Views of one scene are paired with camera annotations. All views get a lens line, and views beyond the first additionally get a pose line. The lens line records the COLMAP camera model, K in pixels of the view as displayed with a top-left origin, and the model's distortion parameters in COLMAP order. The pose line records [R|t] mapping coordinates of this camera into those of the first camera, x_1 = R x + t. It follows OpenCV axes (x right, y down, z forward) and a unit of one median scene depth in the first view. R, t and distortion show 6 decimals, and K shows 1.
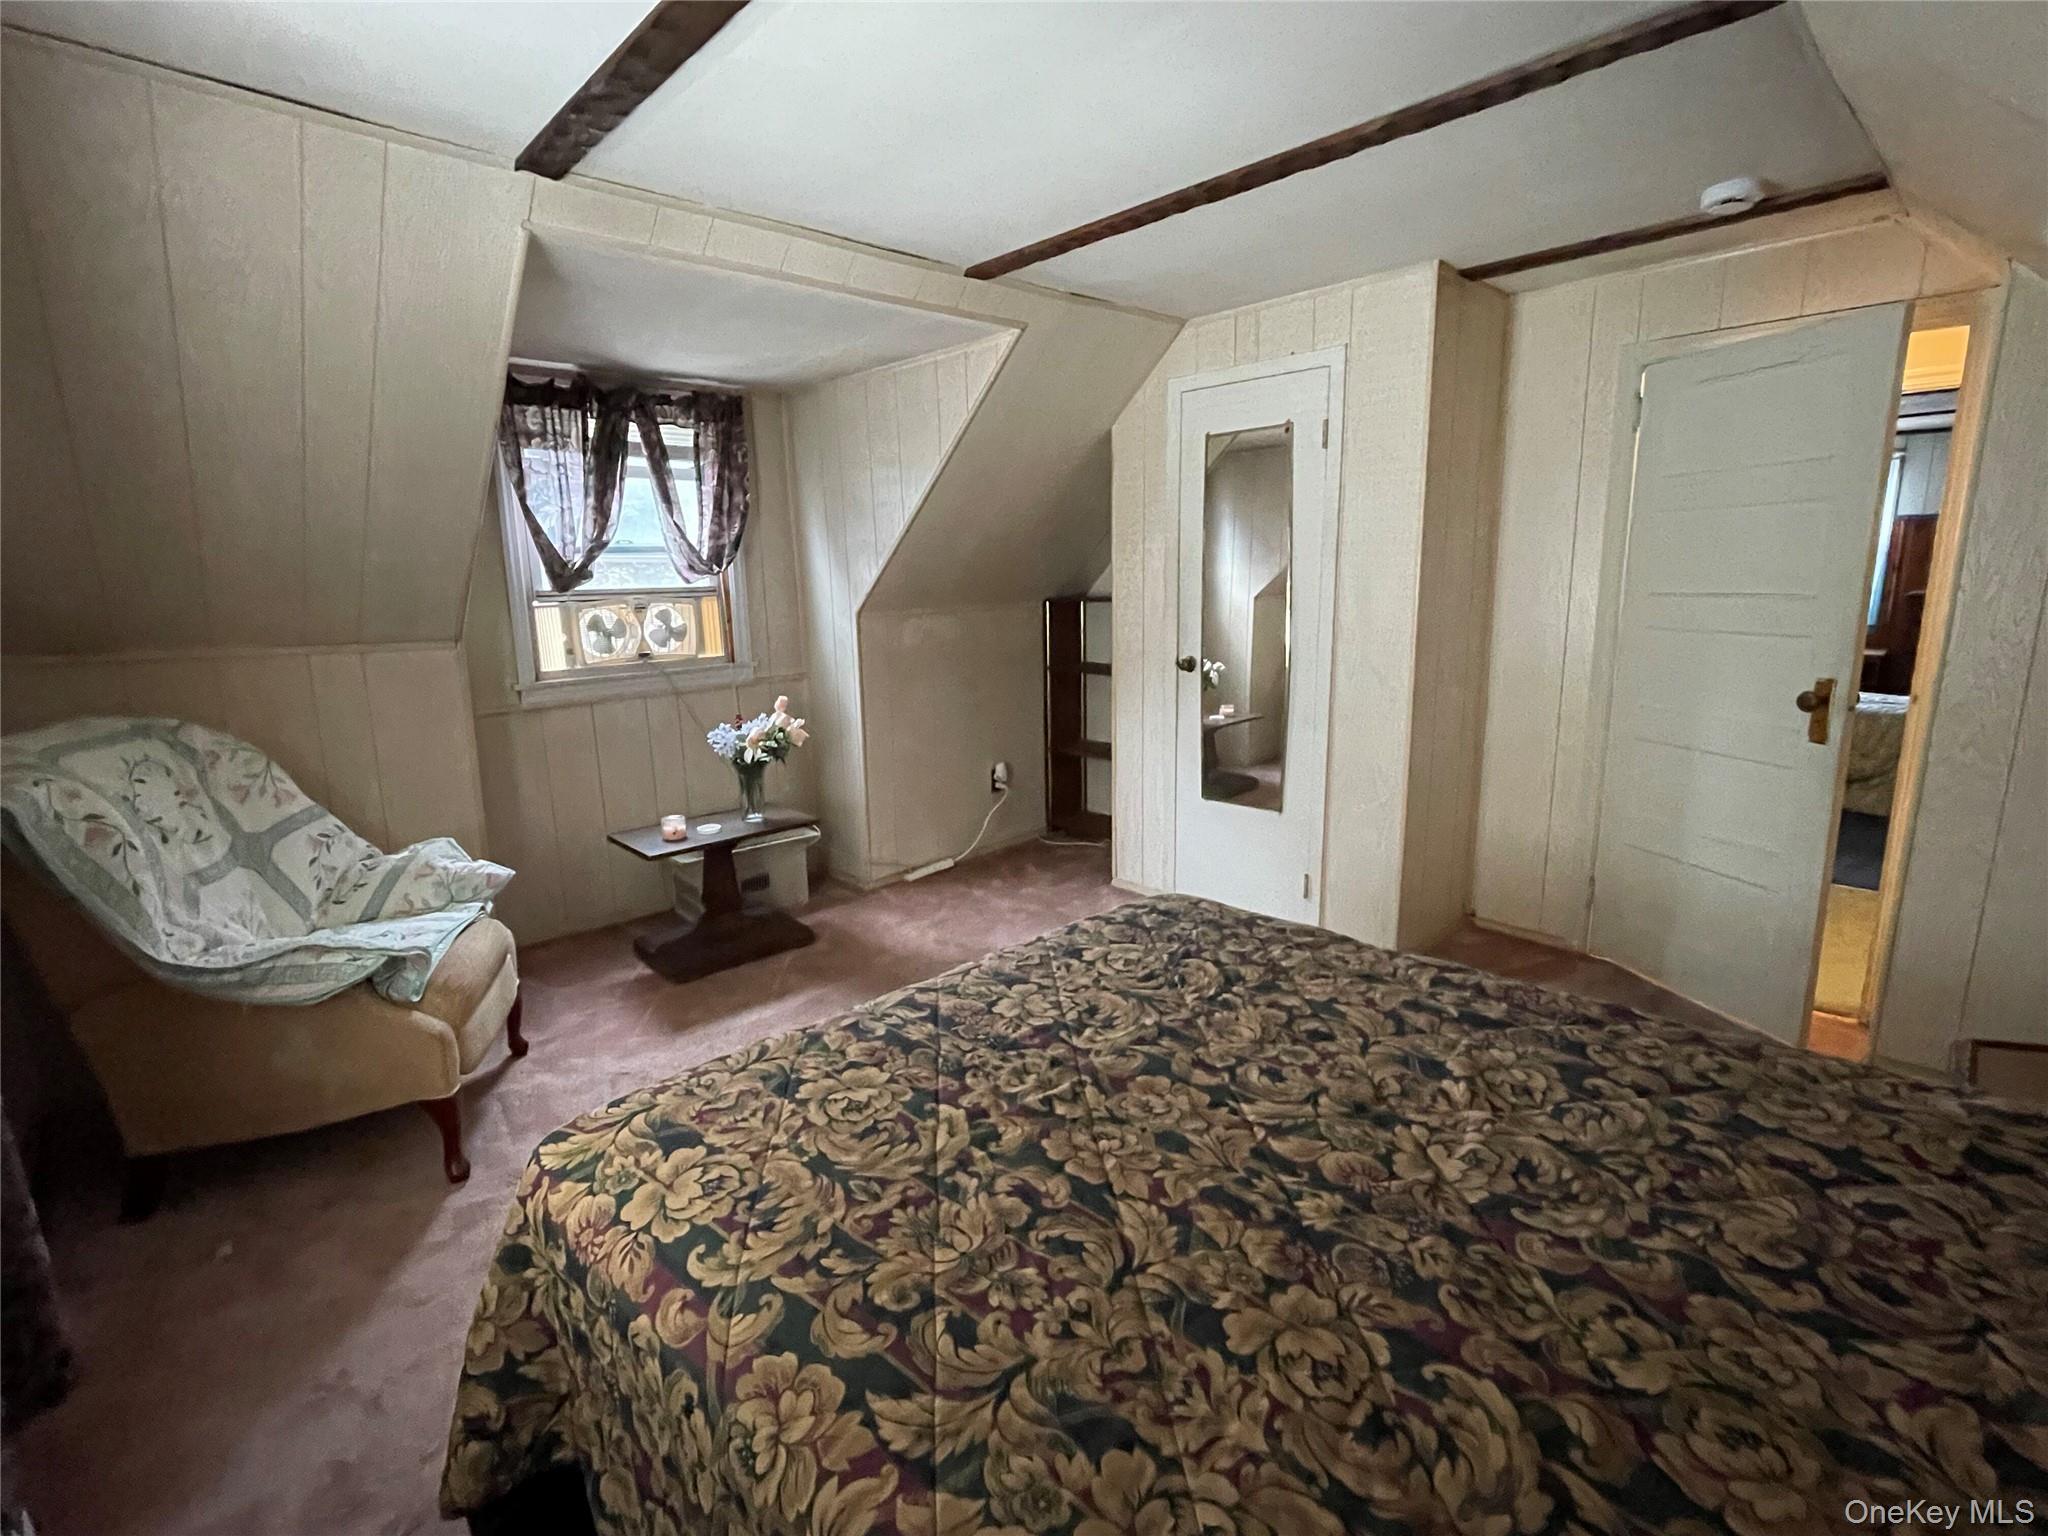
lens RADIAL K [[978.3, 0, 1024.8], [0, 978.3, 765.9], [0, 0, 1]] dist [-0.001048, -0.000124]
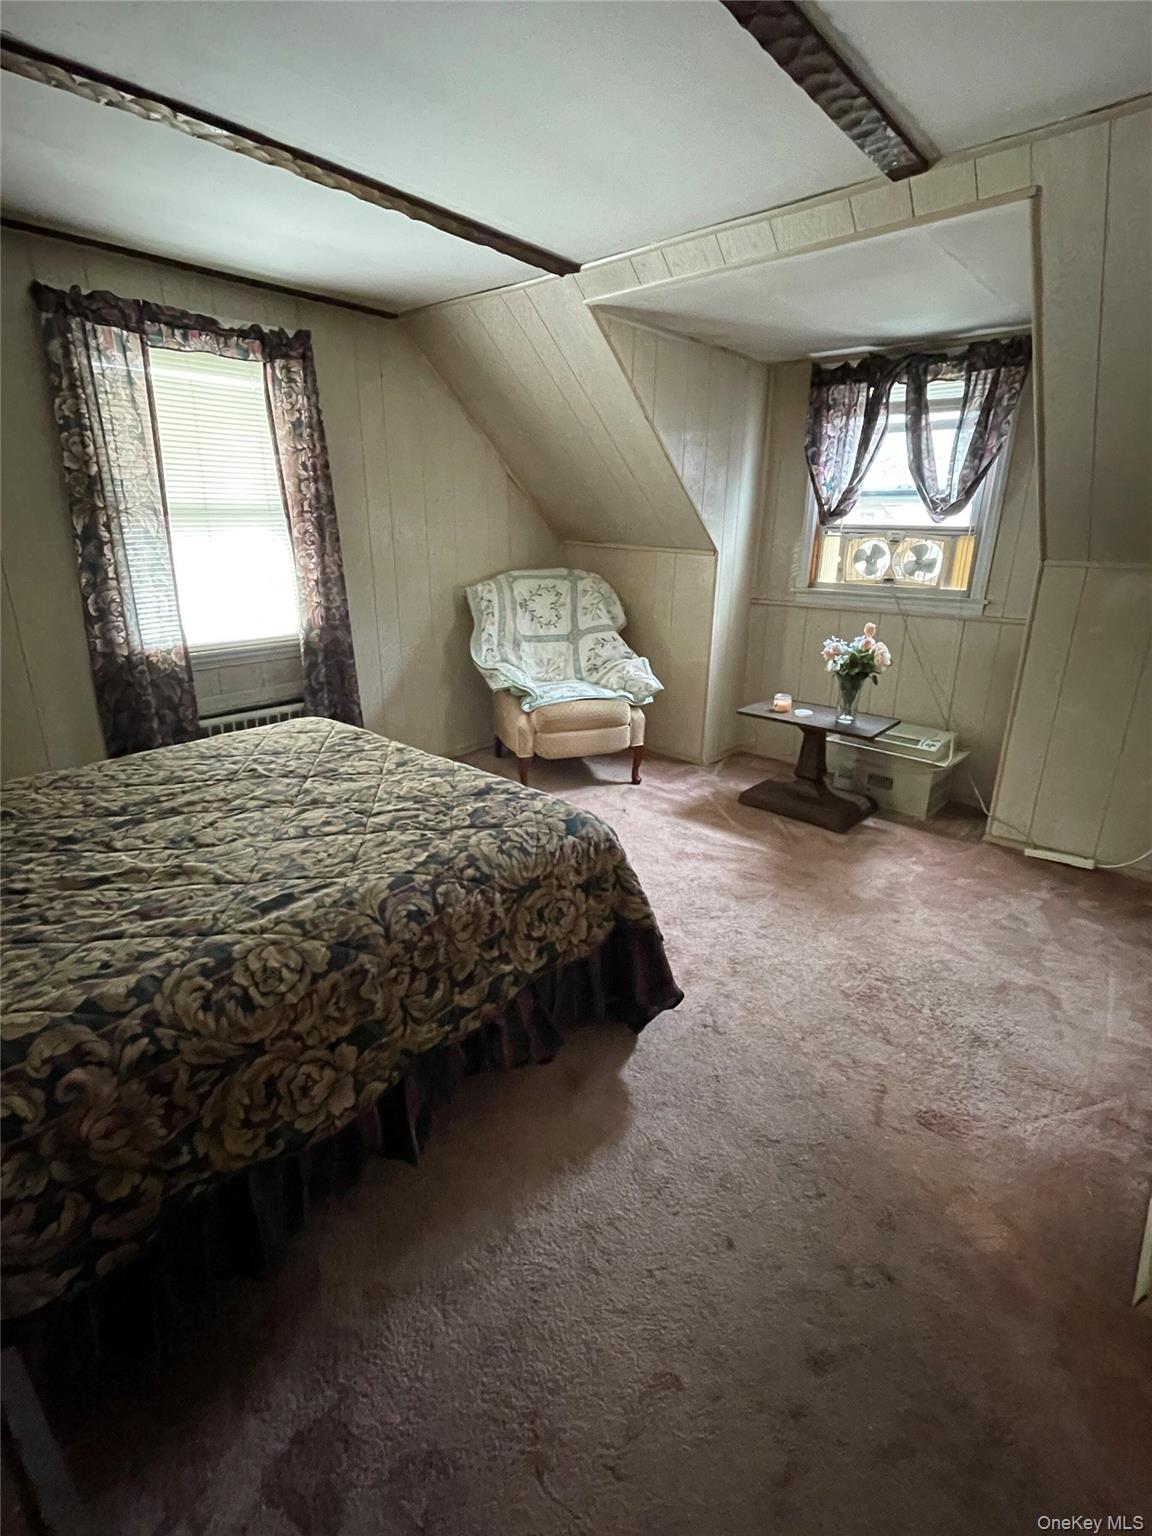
lens RADIAL K [[733.7, 0, 574.8], [0, 733.7, 764.7], [0, 0, 1]] dist [-0.001048, -0.000124]
pose [[0.066494, 0.341560, -0.937505, 0.576681], [-0.207542, 0.923769, 0.321835, -0.119144], [0.975964, 0.173172, 0.132313, 0.545884]]
